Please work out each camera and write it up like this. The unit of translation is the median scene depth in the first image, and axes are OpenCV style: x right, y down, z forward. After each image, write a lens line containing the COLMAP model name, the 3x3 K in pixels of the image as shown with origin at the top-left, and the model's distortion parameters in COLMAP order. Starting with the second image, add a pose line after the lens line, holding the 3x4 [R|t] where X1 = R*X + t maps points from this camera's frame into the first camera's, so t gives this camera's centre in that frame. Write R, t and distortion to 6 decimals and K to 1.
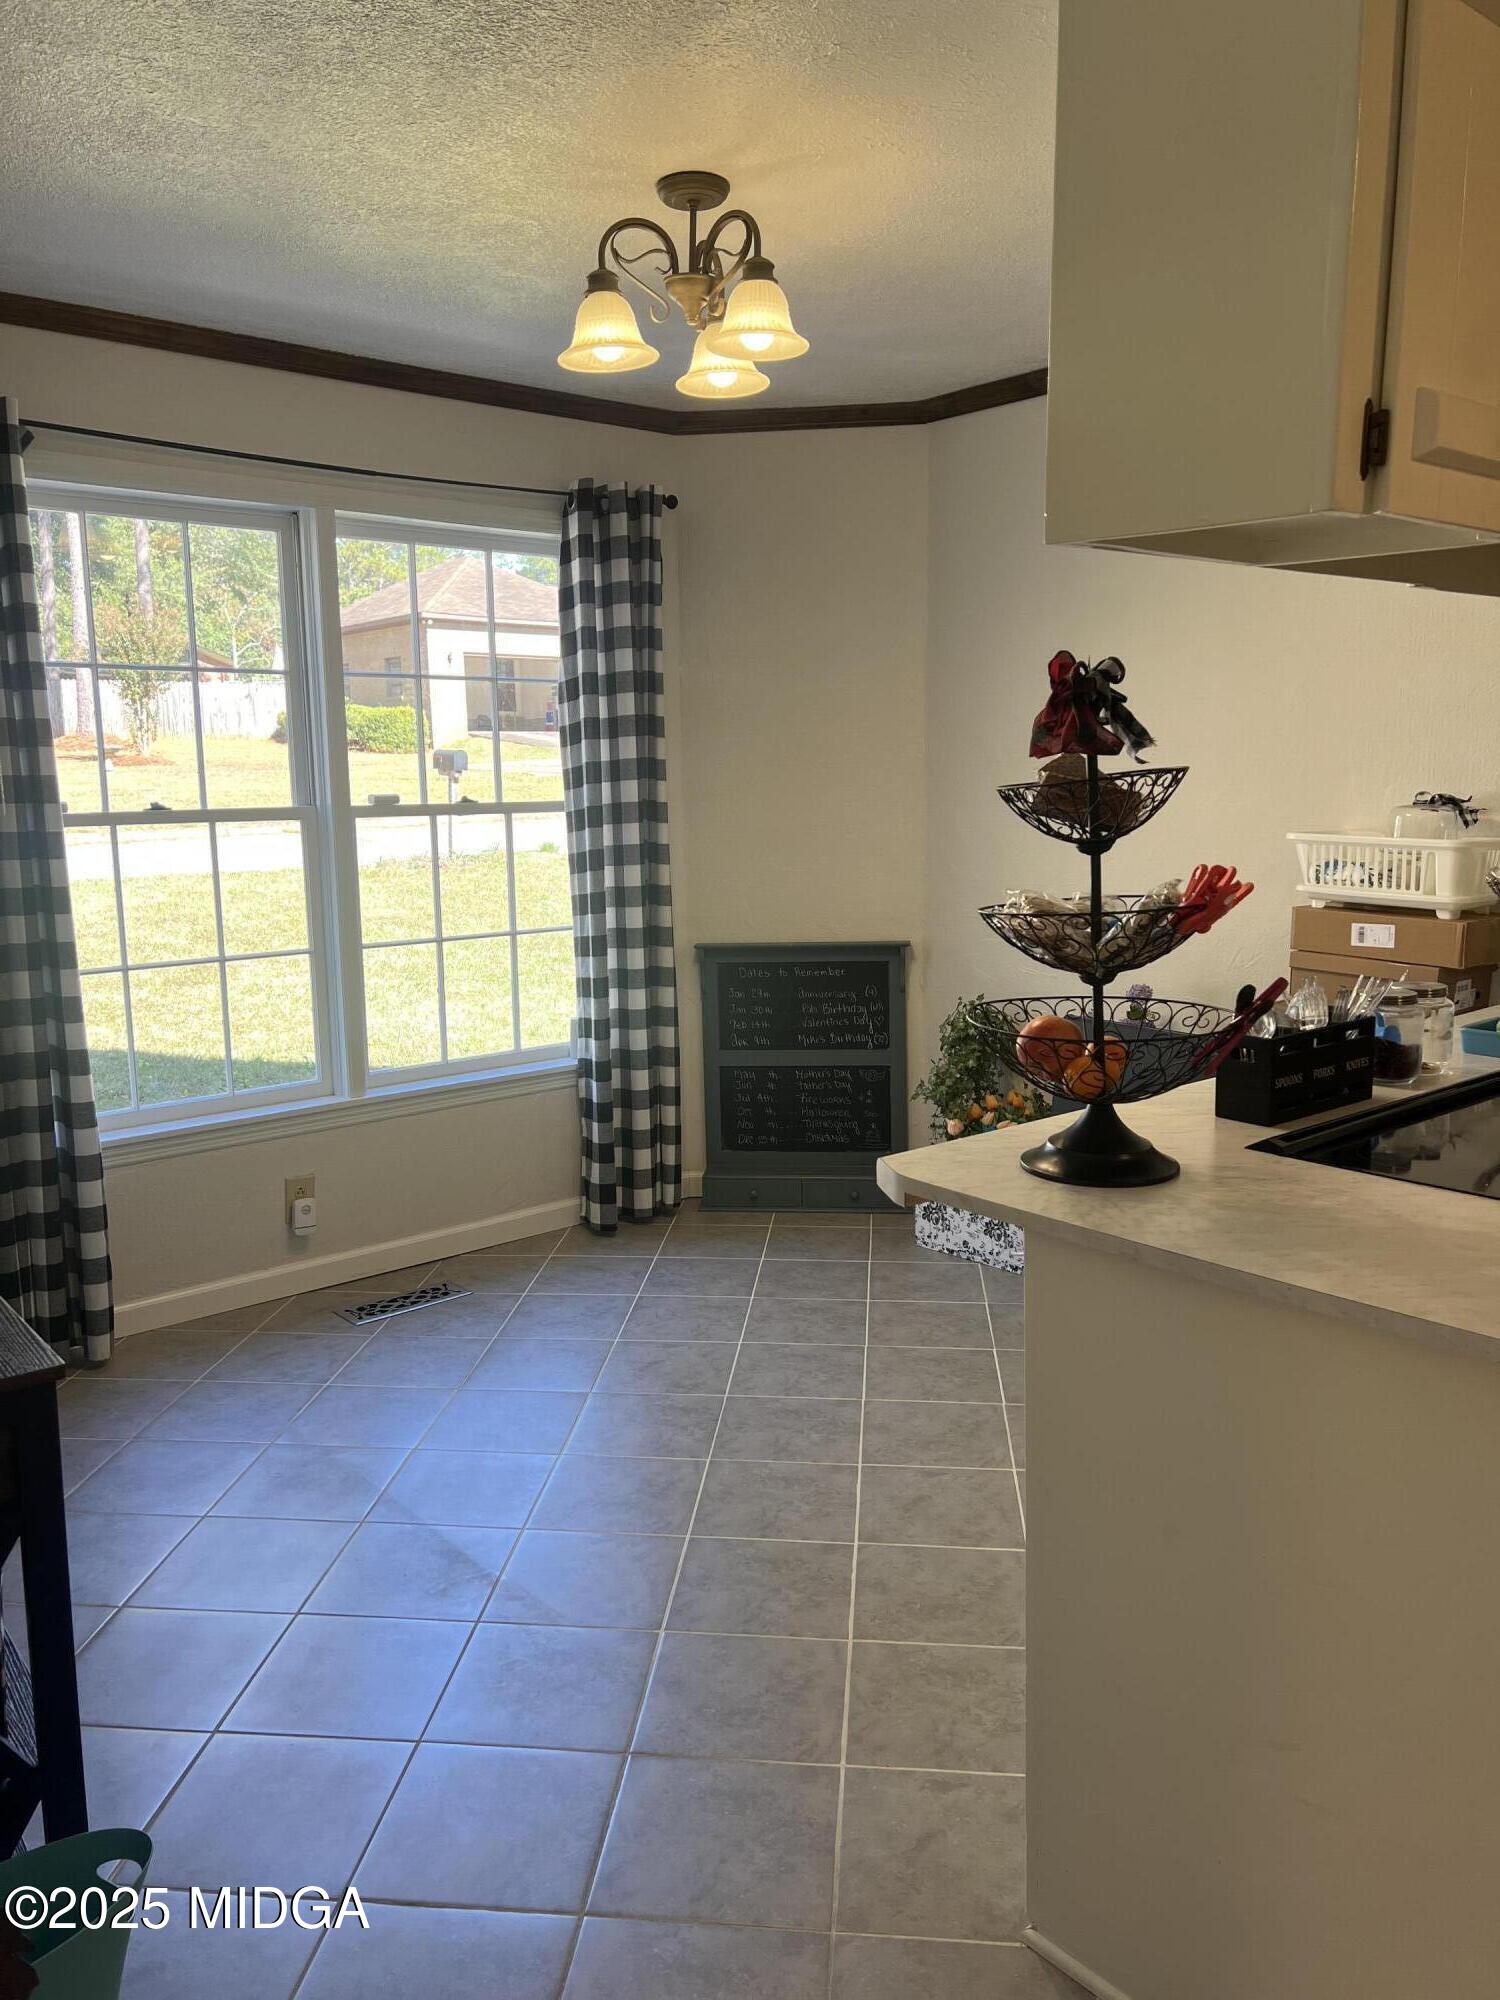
lens RADIAL K [[1561.0, 0, 748.8], [0, 1561.0, 998.2], [0, 0, 1]] dist [0.040867, -0.001057]
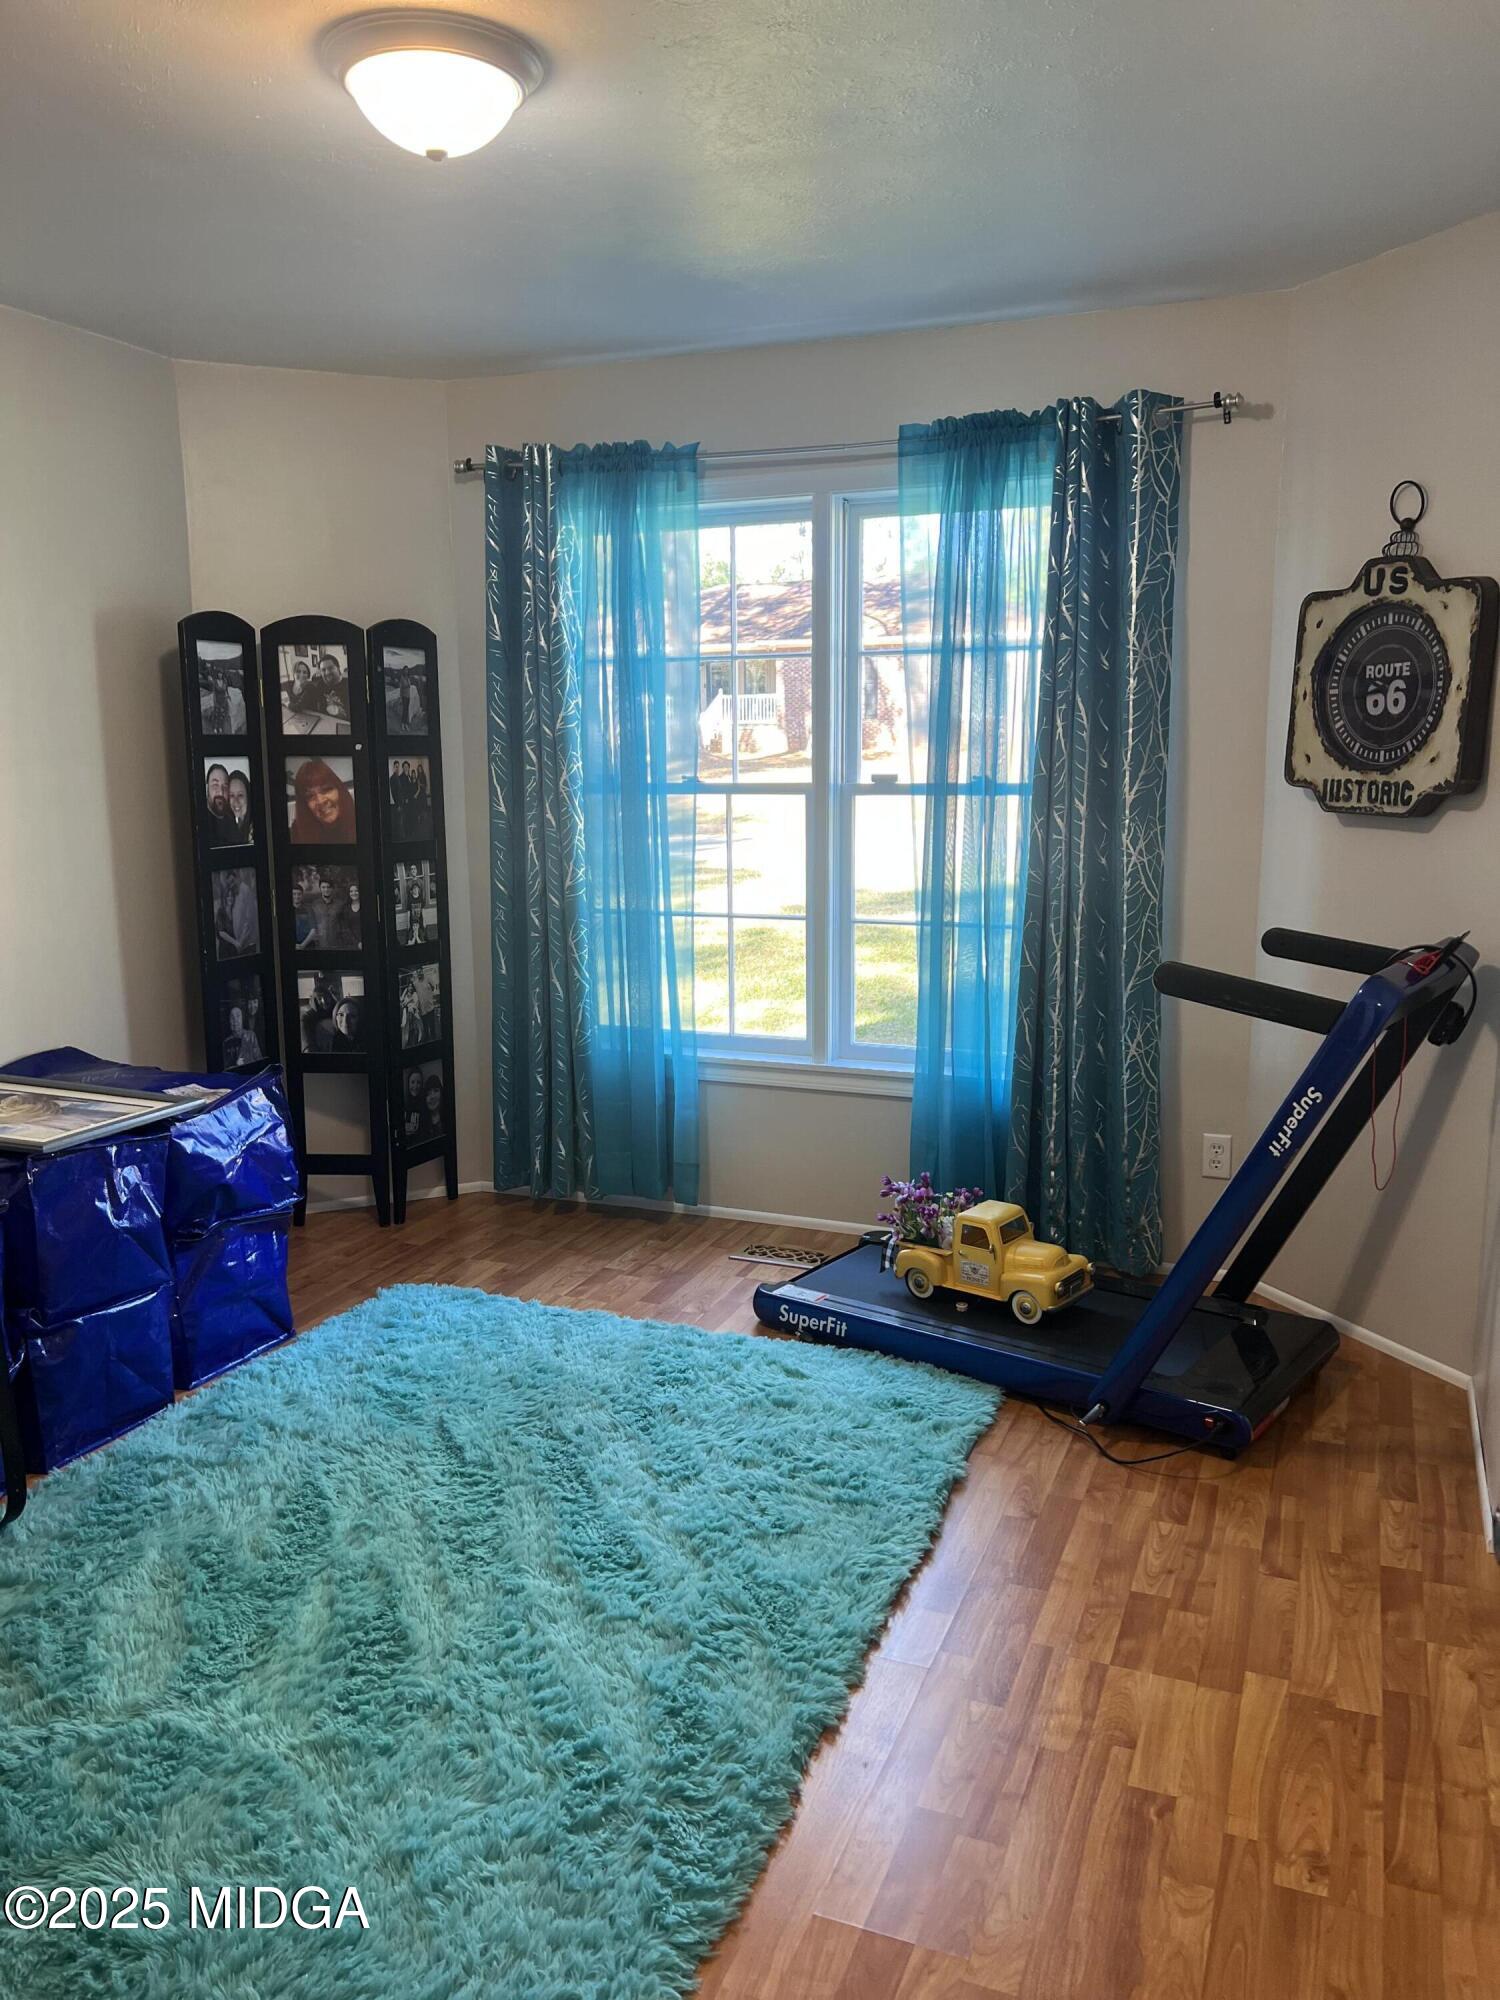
lens RADIAL K [[1503.2, 0, 752.6], [0, 1503.2, 1000.6], [0, 0, 1]] dist [0.060497, -0.071838]
pose [[0.472973, 0.160389, -0.866355, 0.613551], [-0.137791, 0.984658, 0.107065, -0.081728], [0.870236, 0.068737, 0.487817, 0.487050]]
